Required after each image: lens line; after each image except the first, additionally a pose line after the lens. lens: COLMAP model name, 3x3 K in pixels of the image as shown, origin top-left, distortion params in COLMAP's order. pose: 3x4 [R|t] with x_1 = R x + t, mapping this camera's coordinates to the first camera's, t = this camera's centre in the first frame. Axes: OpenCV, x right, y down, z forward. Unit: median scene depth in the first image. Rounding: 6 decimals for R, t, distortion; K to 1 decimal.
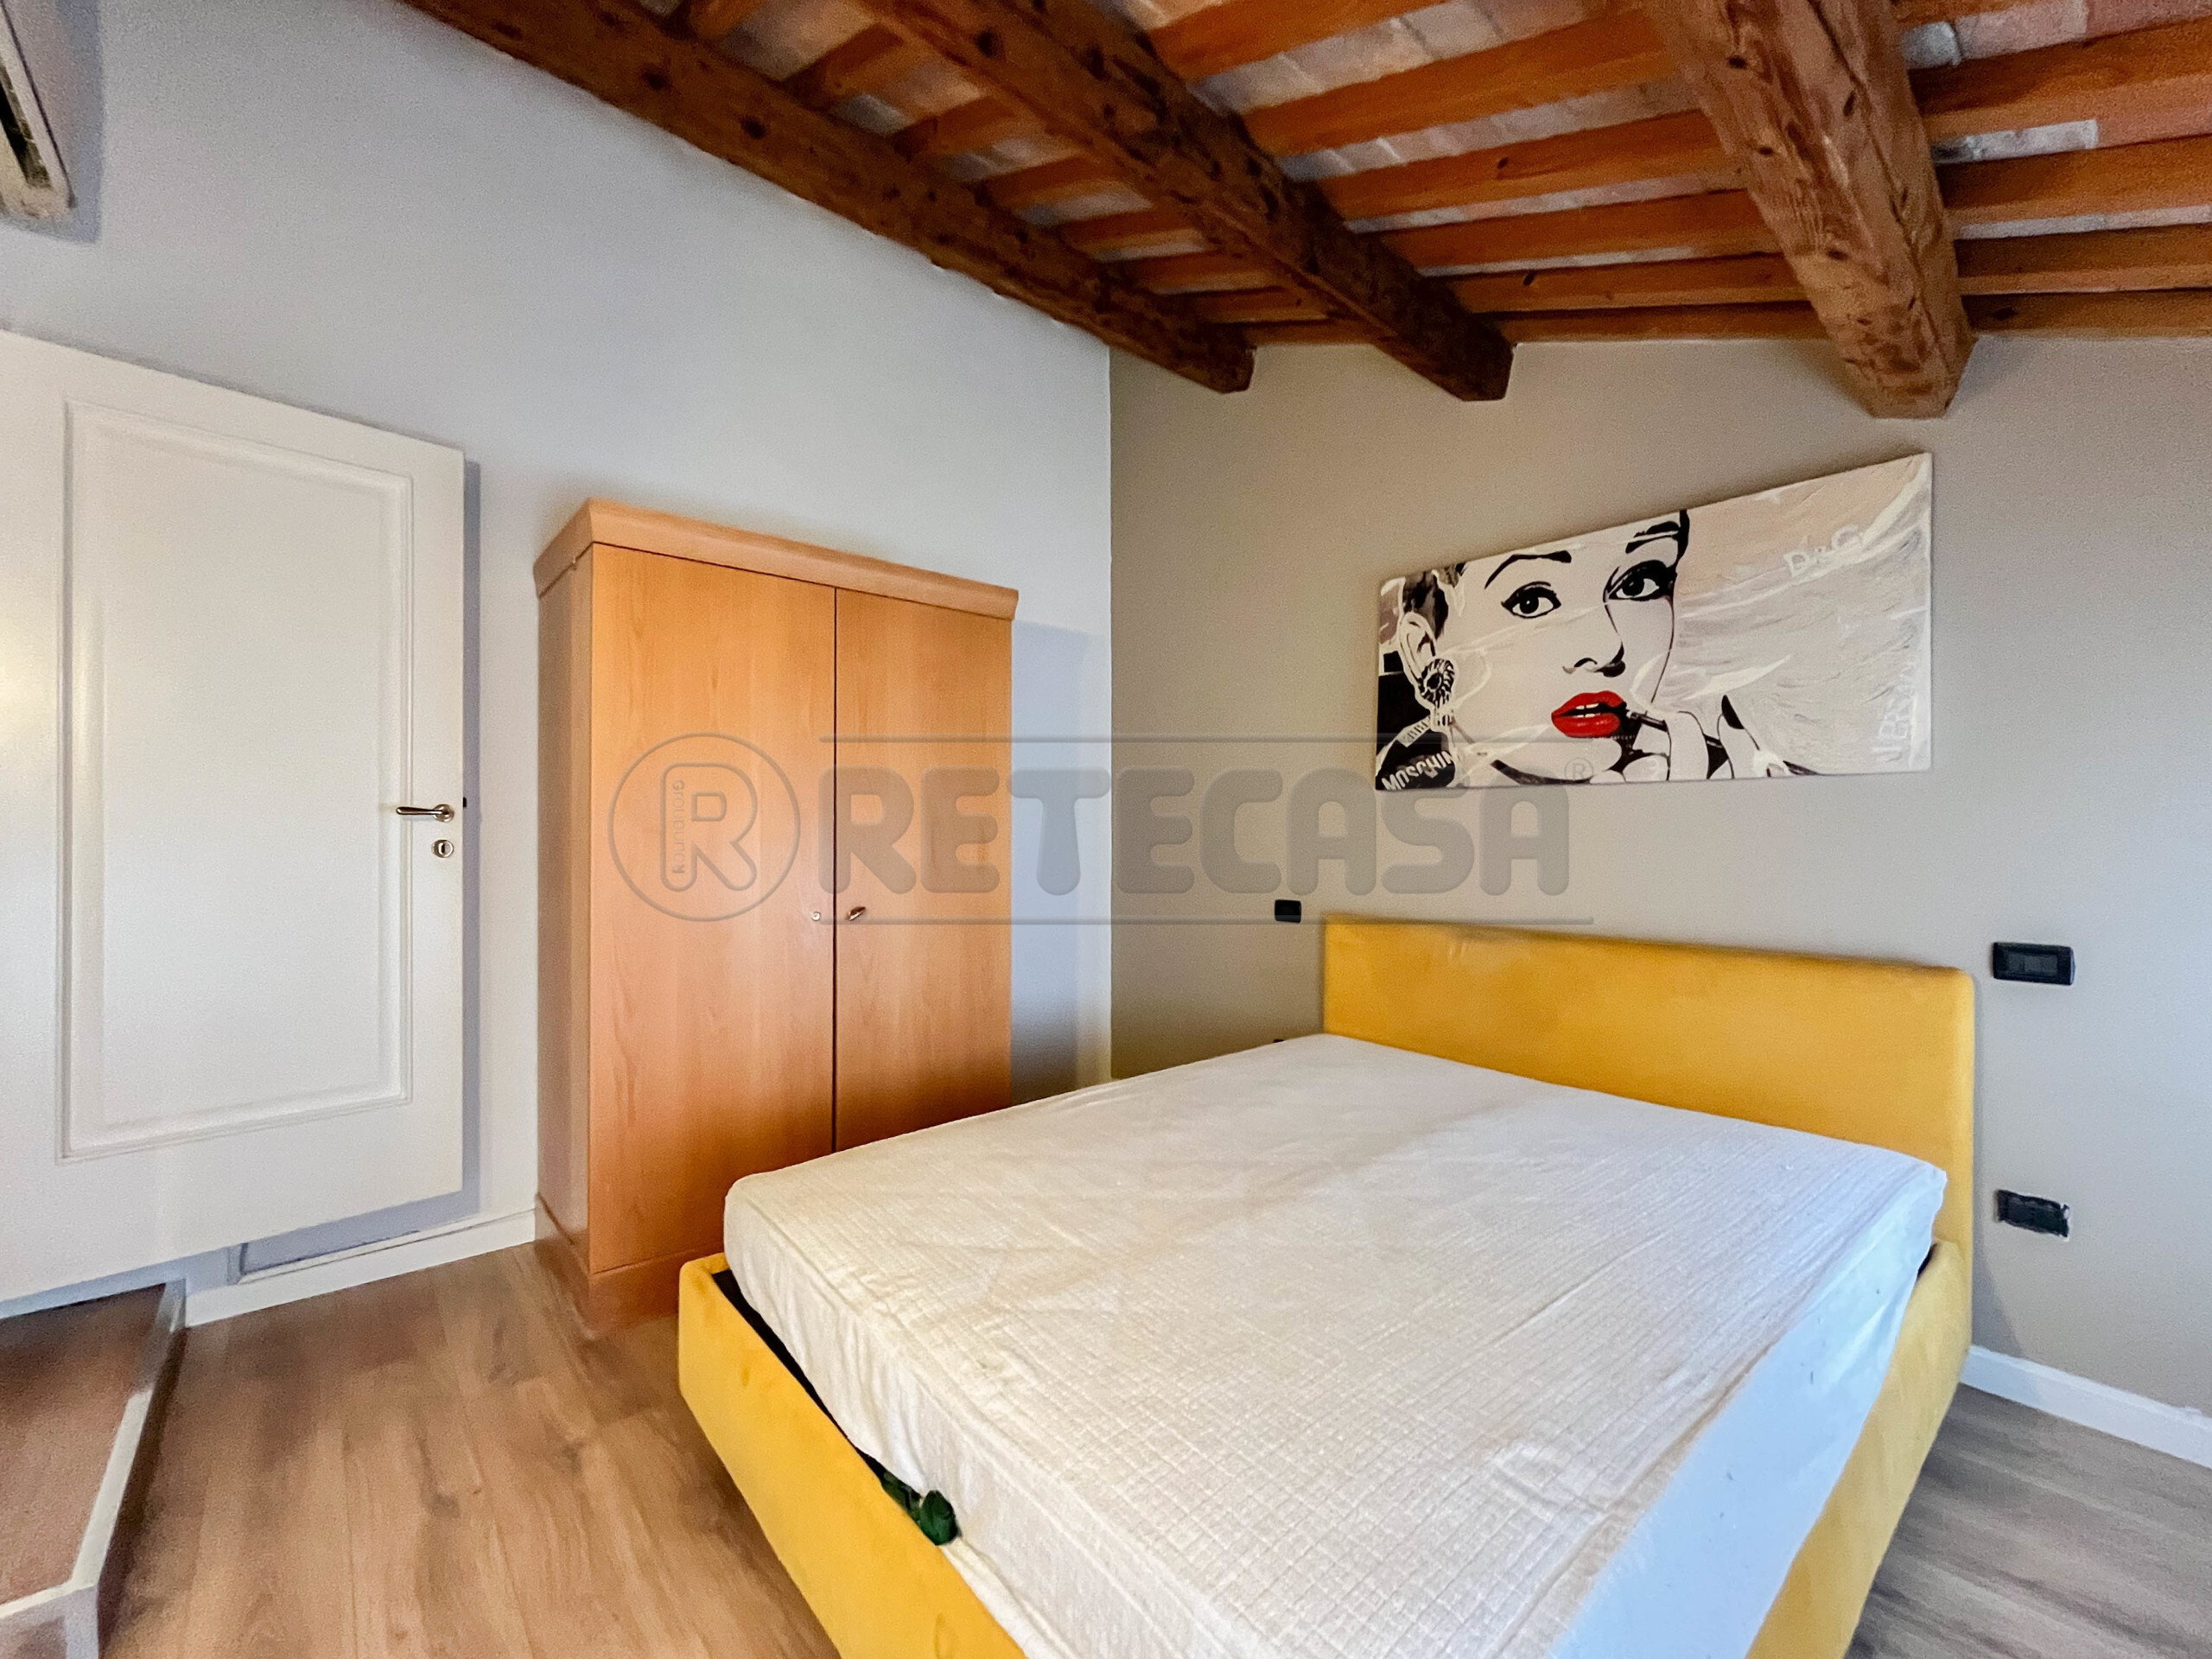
lens RADIAL K [[899.1, 0, 1107.7], [0, 899.1, 846.1], [0, 0, 1]] dist [-0.000751, -0.000110]
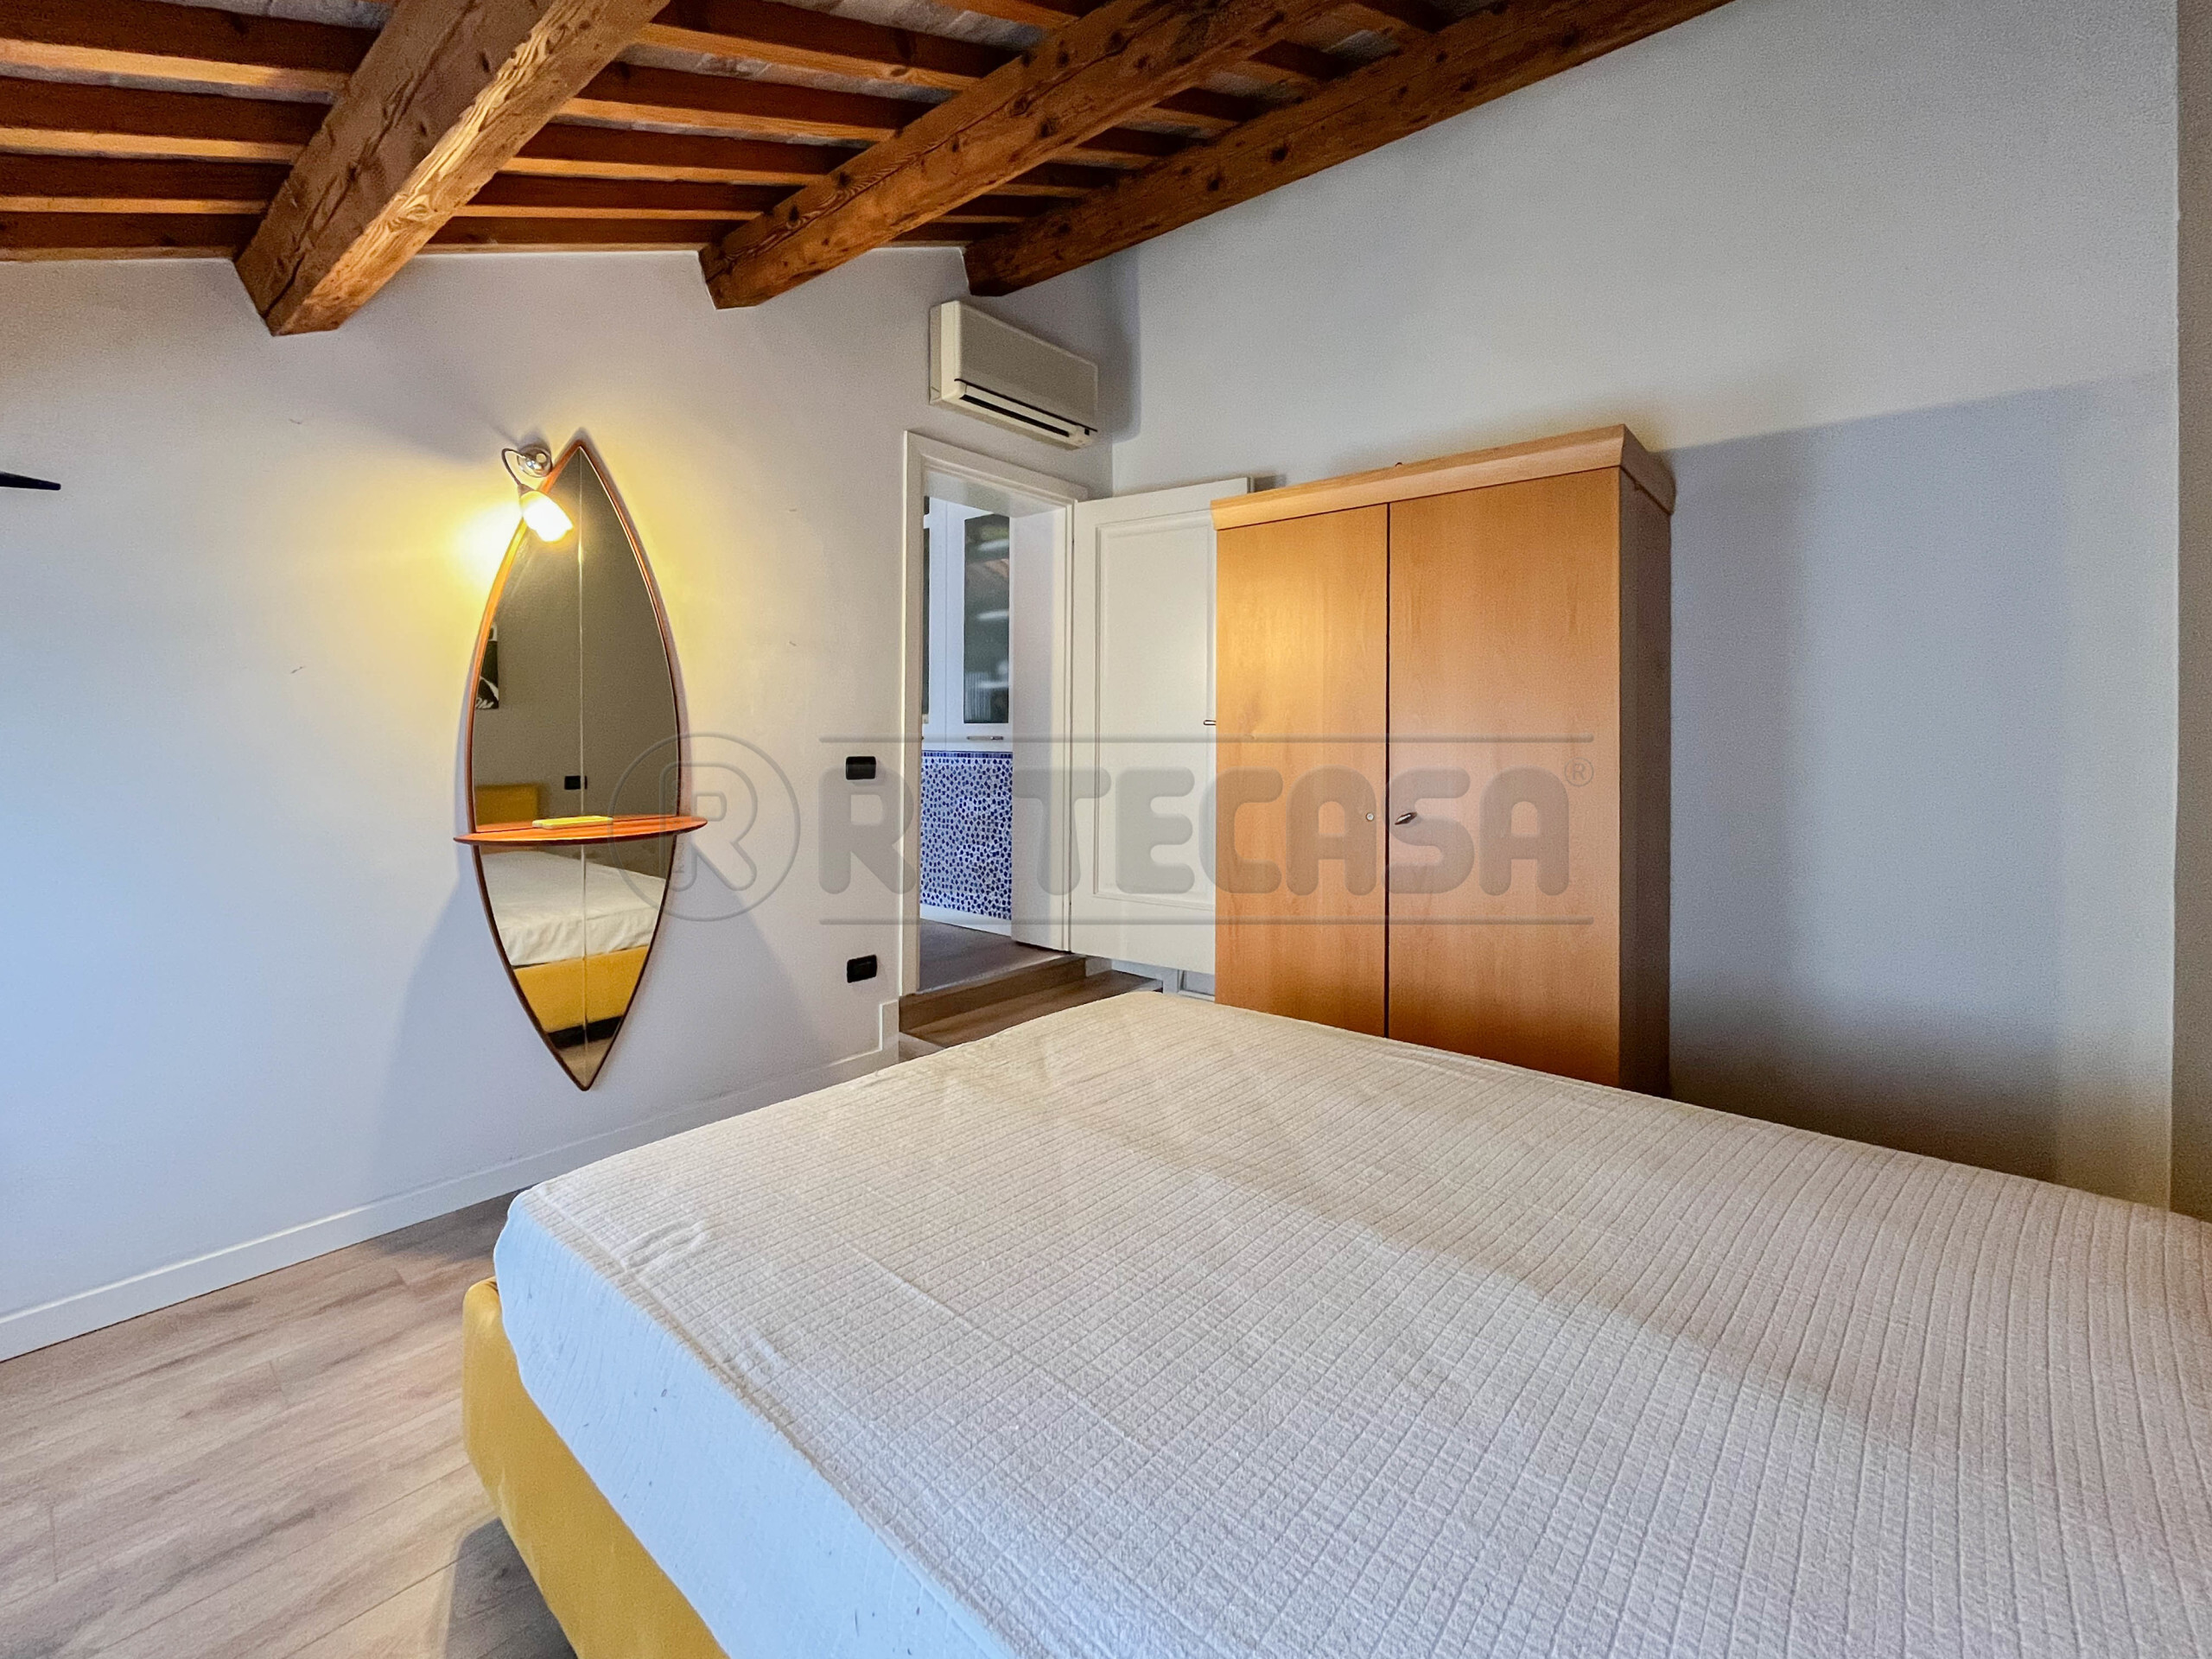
lens RADIAL K [[923.0, 0, 1114.6], [0, 923.0, 730.5], [0, 0, 1]] dist [-0.000378, -0.000075]
pose [[0.180750, -0.004952, -0.983517, 0.635720], [-0.002986, 0.999980, -0.005583, -0.014849], [0.983525, 0.003946, 0.180732, 0.458700]]
